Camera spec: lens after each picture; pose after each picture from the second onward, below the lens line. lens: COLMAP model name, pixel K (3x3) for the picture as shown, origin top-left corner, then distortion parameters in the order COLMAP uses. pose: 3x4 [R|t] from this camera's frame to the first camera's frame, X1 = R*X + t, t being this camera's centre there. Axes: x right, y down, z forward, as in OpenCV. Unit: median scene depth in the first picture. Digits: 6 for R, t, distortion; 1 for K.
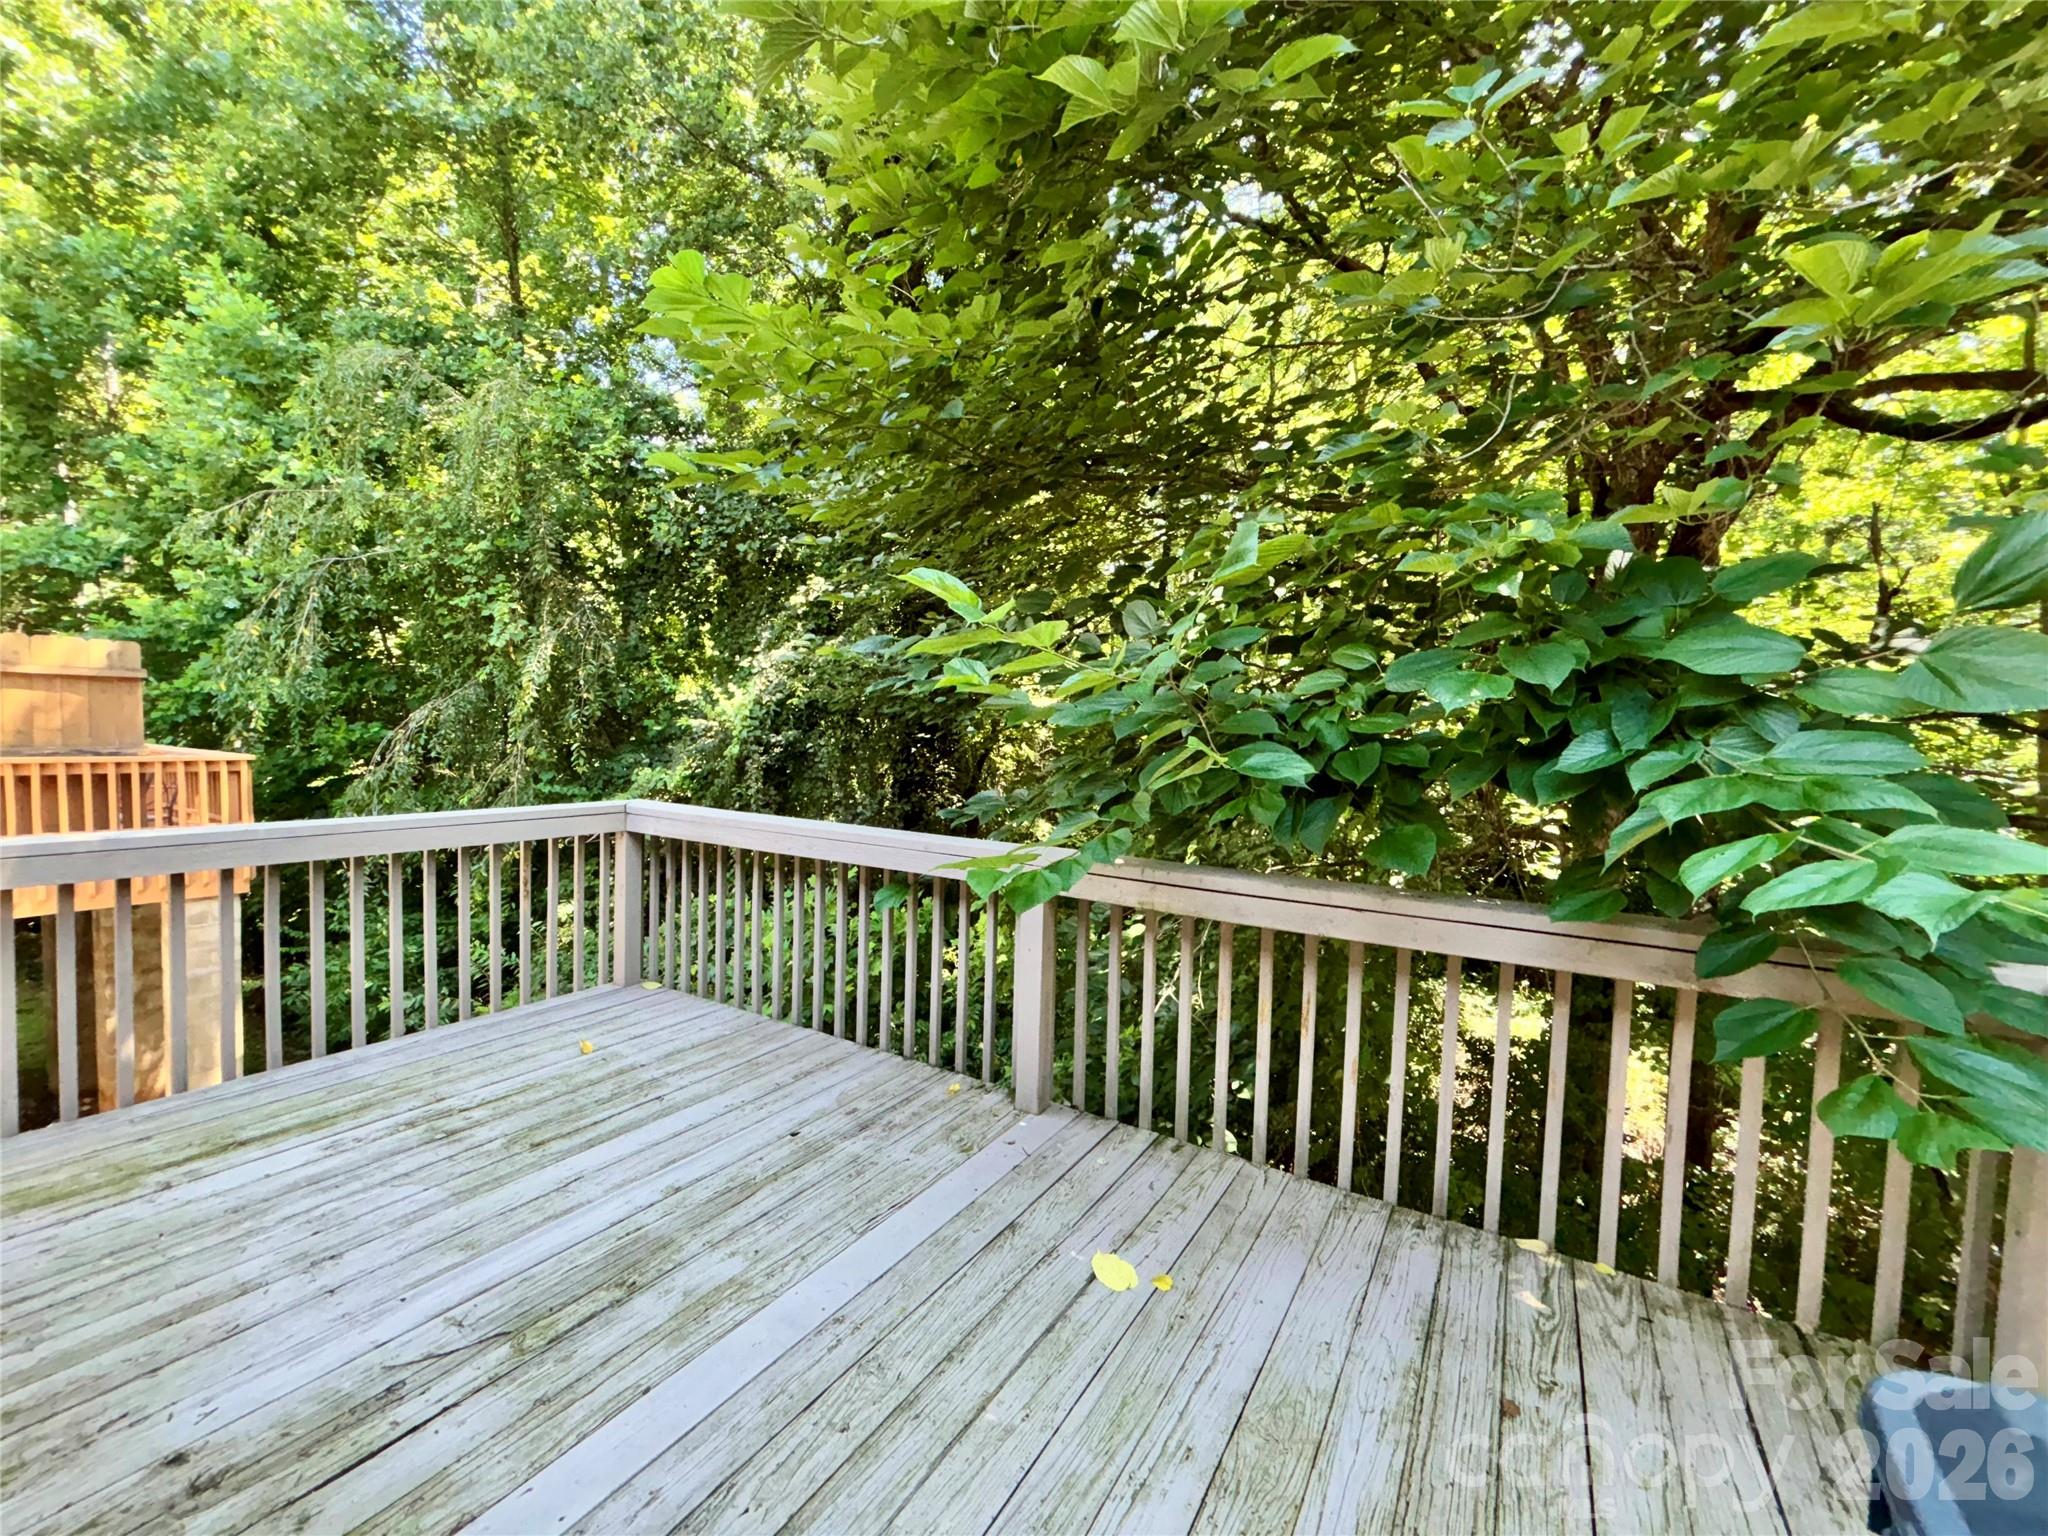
lens RADIAL K [[824.4, 0, 1030.5], [0, 824.4, 770.5], [0, 0, 1]] dist [0.002420, -0.001432]
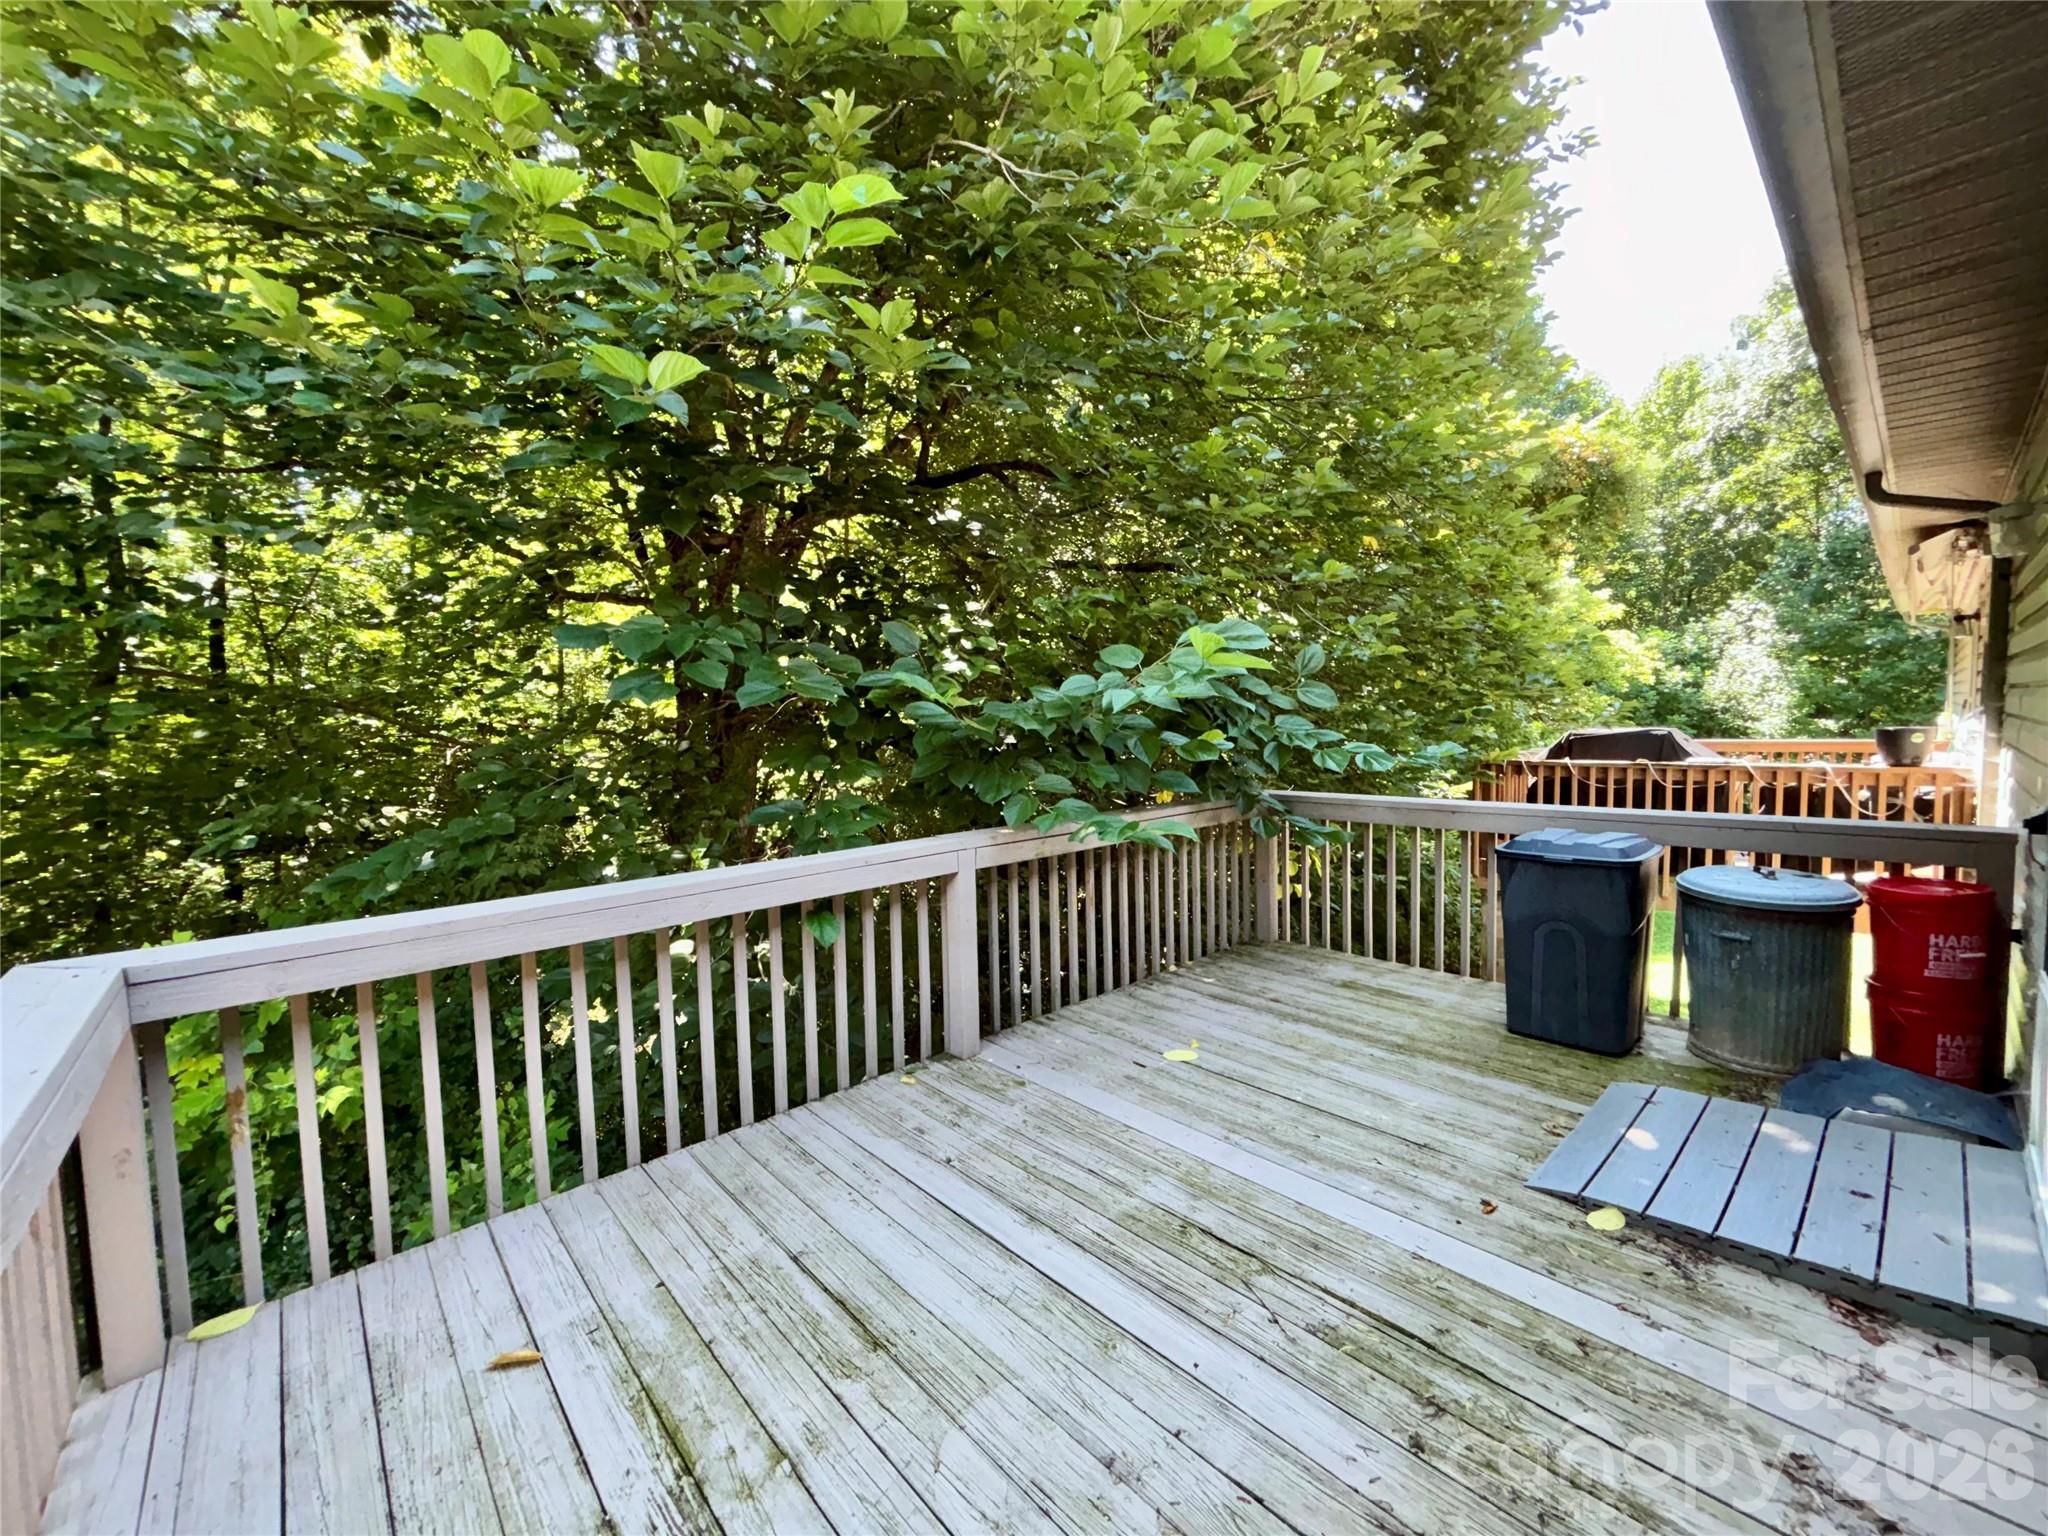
lens RADIAL K [[824.4, 0, 1023.6], [0, 824.4, 768.6], [0, 0, 1]] dist [0.002420, -0.001432]
pose [[0.270148, -0.097906, 0.957828, -1.481790], [0.071323, 0.994118, 0.081500, -0.115530], [-0.960174, 0.046298, 0.275542, 0.808000]]
